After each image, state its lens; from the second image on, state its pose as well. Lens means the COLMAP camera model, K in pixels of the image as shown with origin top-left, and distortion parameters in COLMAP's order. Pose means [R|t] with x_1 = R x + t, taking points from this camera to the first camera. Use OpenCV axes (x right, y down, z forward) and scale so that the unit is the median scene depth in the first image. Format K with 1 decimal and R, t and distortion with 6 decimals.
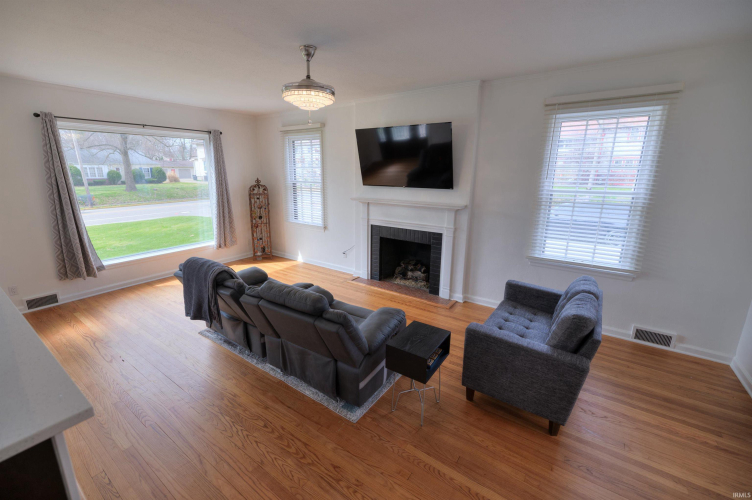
lens RADIAL K [[316.4, 0, 373.5], [0, 316.4, 250.1], [0, 0, 1]] dist [0.012866, -0.000401]
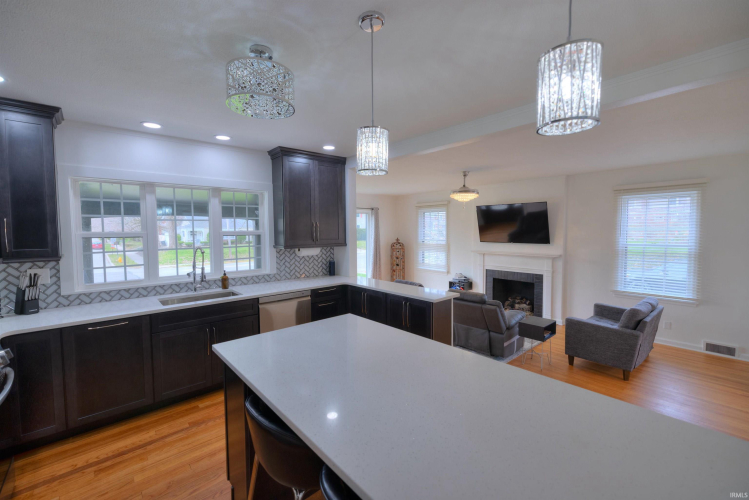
lens RADIAL K [[315.1, 0, 373.9], [0, 315.1, 247.2], [0, 0, 1]] dist [0.012866, -0.000401]
pose [[0.969744, -0.000478, -0.244123, -0.178680], [-0.046187, 0.981578, -0.185394, 0.129927], [0.239715, 0.191060, 0.951858, -0.577501]]
